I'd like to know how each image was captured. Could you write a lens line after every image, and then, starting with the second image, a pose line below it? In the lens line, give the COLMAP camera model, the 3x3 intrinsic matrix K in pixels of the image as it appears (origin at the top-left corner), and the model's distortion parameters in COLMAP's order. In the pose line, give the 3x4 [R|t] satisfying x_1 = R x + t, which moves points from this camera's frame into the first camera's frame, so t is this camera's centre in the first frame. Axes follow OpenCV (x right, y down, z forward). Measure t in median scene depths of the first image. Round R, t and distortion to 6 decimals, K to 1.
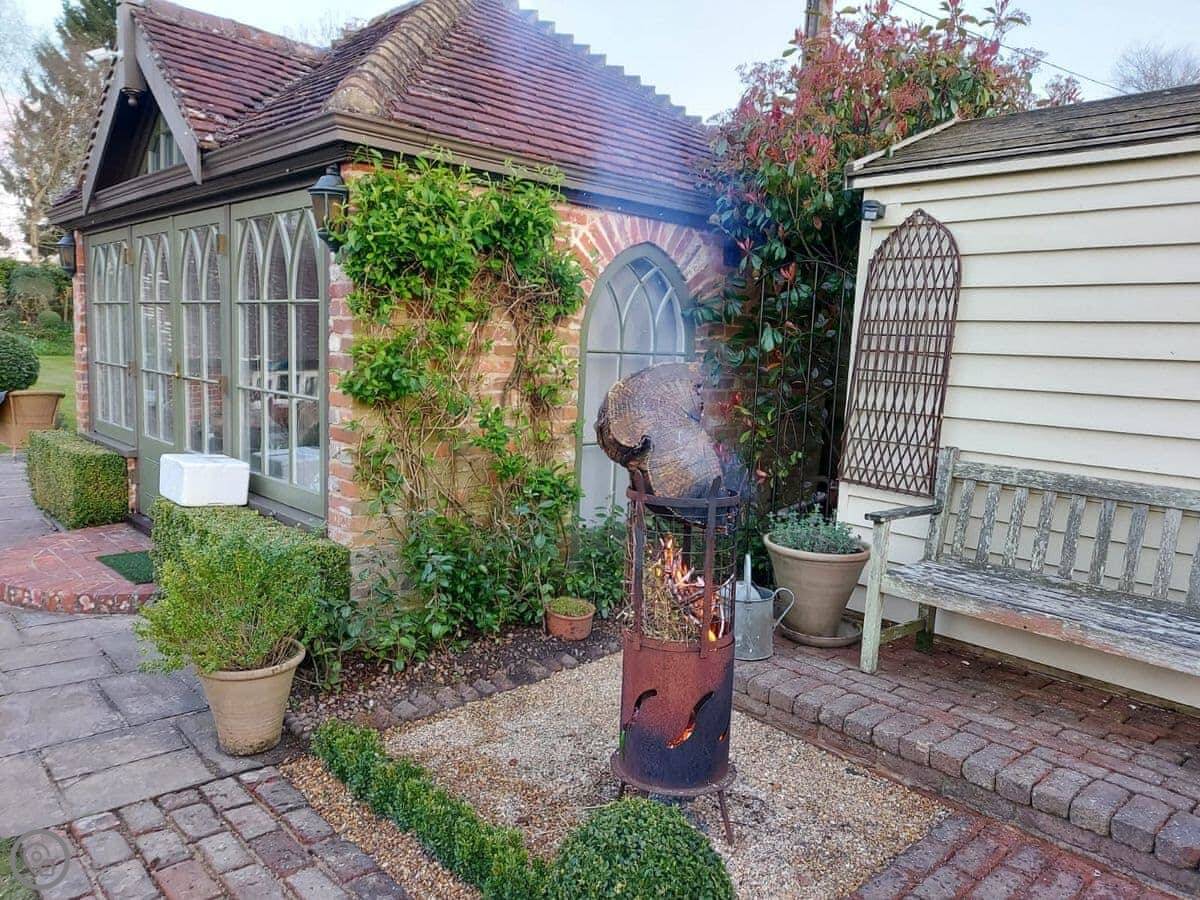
lens RADIAL K [[889.7, 0, 627.2], [0, 889.7, 472.8], [0, 0, 1]] dist [0.040891, -0.006538]
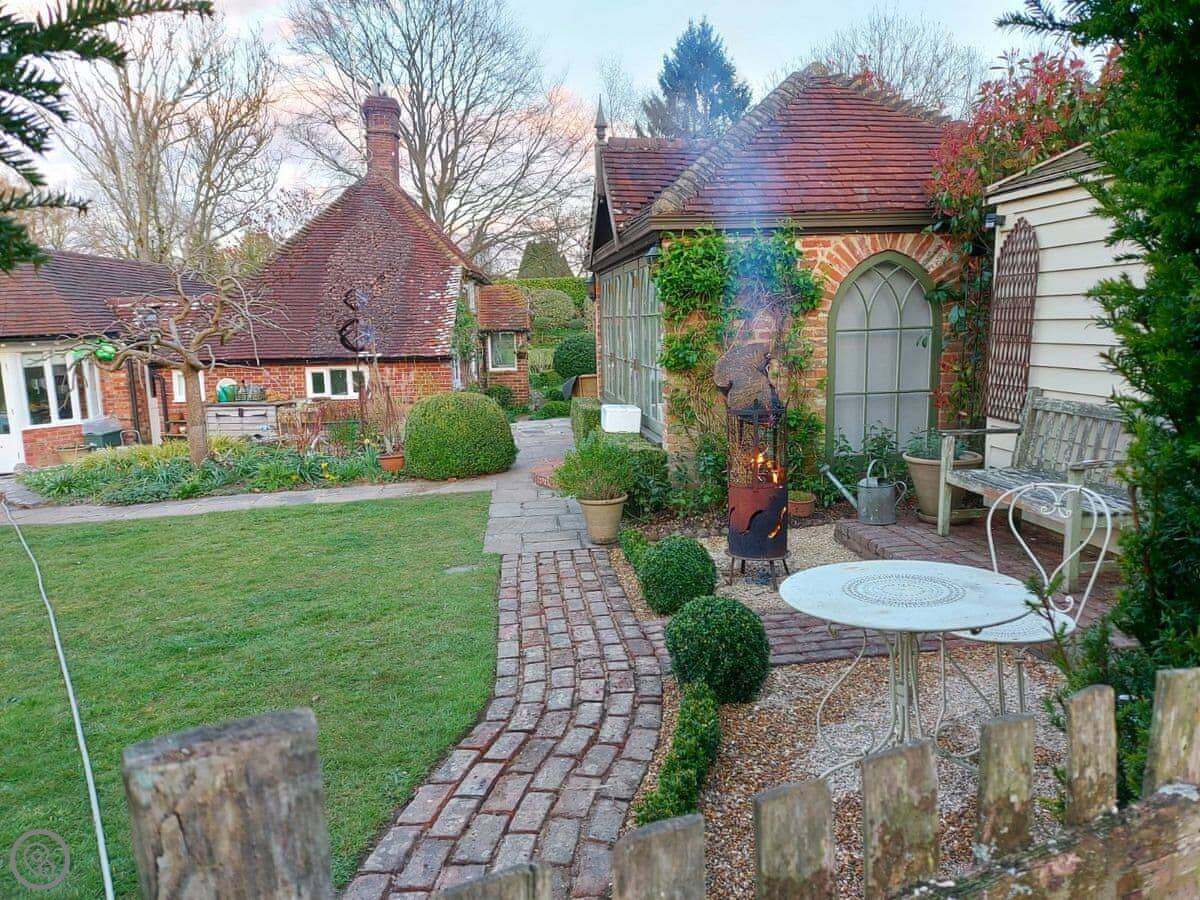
lens RADIAL K [[889.7, 0, 627.2], [0, 889.7, 472.8], [0, 0, 1]] dist [0.040891, -0.006538]
pose [[0.824378, 0.030870, -0.565197, 0.605127], [-0.016687, 0.999403, 0.030247, 0.069953], [0.565793, -0.015503, 0.824401, -0.494476]]
